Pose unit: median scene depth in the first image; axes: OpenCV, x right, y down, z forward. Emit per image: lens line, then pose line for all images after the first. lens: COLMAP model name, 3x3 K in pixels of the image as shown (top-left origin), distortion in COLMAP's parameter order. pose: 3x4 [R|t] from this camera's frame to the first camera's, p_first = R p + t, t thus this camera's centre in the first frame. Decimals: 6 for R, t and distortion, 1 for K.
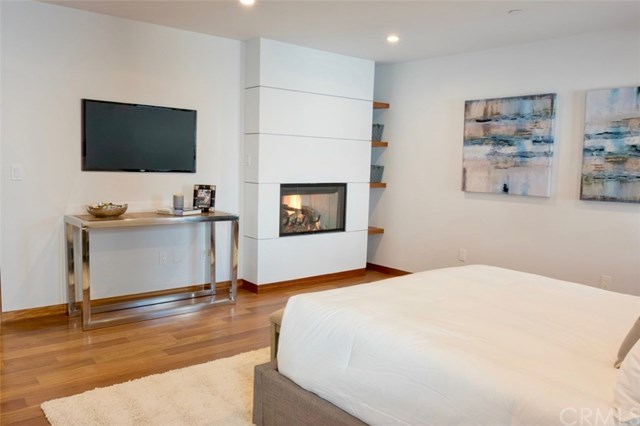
lens RADIAL K [[453.0, 0, 321.6], [0, 453.0, 217.0], [0, 0, 1]] dist [-0.017586, 0.006292]
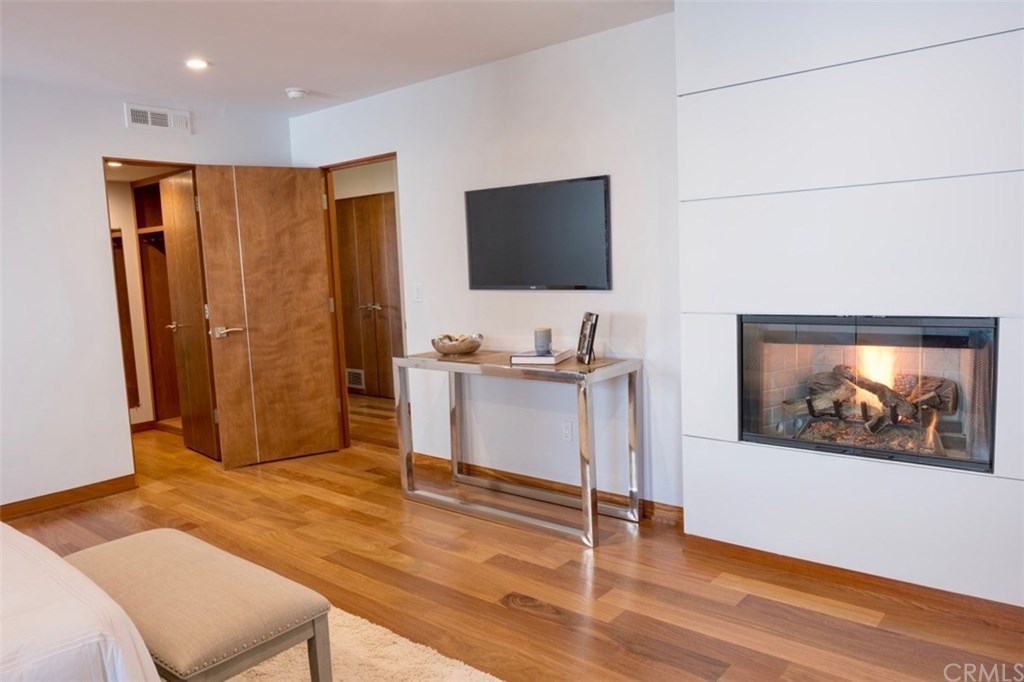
lens RADIAL K [[724.8, 0, 514.6], [0, 724.8, 347.4], [0, 0, 1]] dist [-0.017586, 0.006292]
pose [[0.227285, 0.079387, -0.970587, 0.651432], [-0.073983, 0.995199, 0.064075, -0.091707], [0.971014, 0.057243, 0.232067, 0.826624]]
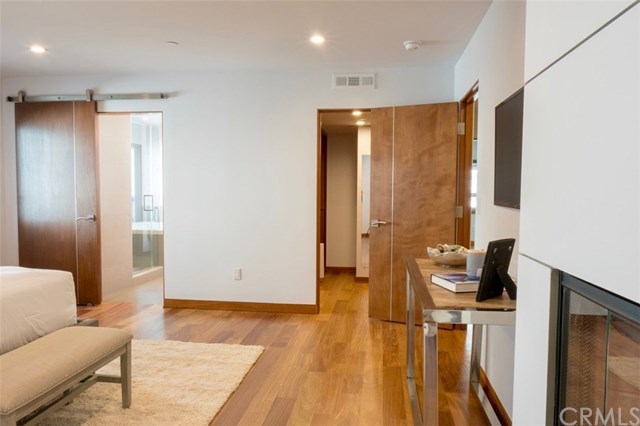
lens RADIAL K [[470.2, 0, 319.9], [0, 470.2, 216.5], [0, 0, 1]] dist [-0.018014, 0.006126]
pose [[-0.698276, 0.009640, -0.715764, 0.228415], [-0.112251, 0.986064, 0.122789, -0.147670], [0.706973, 0.166086, -0.687463, 1.351889]]
